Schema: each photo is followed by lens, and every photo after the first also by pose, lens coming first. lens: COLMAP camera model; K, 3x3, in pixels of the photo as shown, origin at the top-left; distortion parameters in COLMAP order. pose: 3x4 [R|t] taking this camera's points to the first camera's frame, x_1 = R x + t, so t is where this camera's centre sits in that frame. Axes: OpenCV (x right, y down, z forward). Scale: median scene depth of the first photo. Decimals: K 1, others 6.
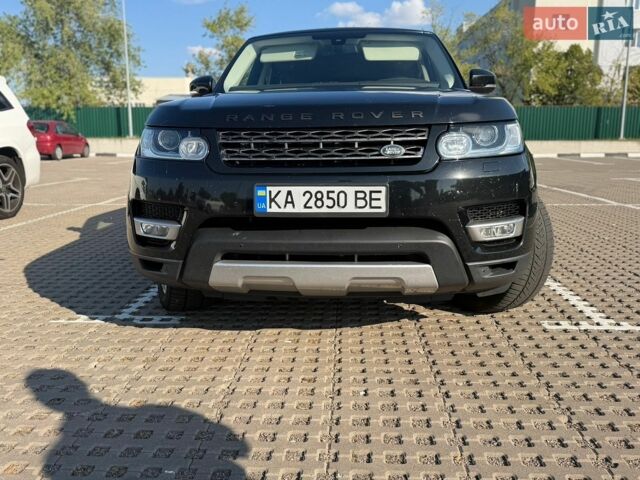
lens RADIAL K [[530.6, 0, 320.2], [0, 530.6, 237.2], [0, 0, 1]] dist [0.071268, -0.103981]
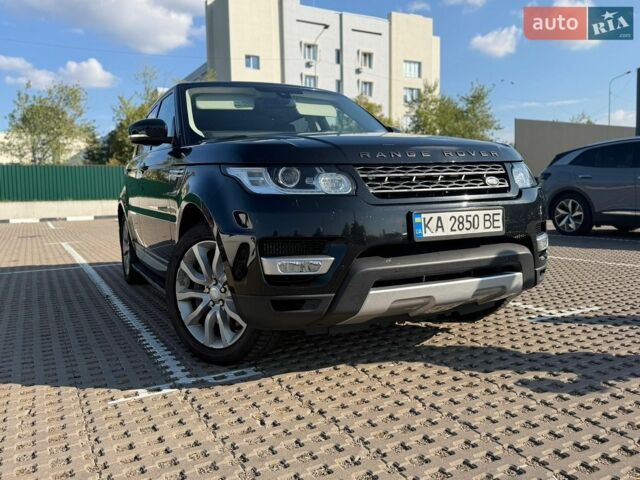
lens RADIAL K [[530.6, 0, 318.7], [0, 530.6, 241.3], [0, 0, 1]] dist [0.071268, -0.103981]
pose [[0.859081, -0.063853, 0.507842, -0.839304], [0.116816, 0.990462, -0.073075, 0.016666], [-0.498332, 0.122101, 0.858345, 0.161787]]
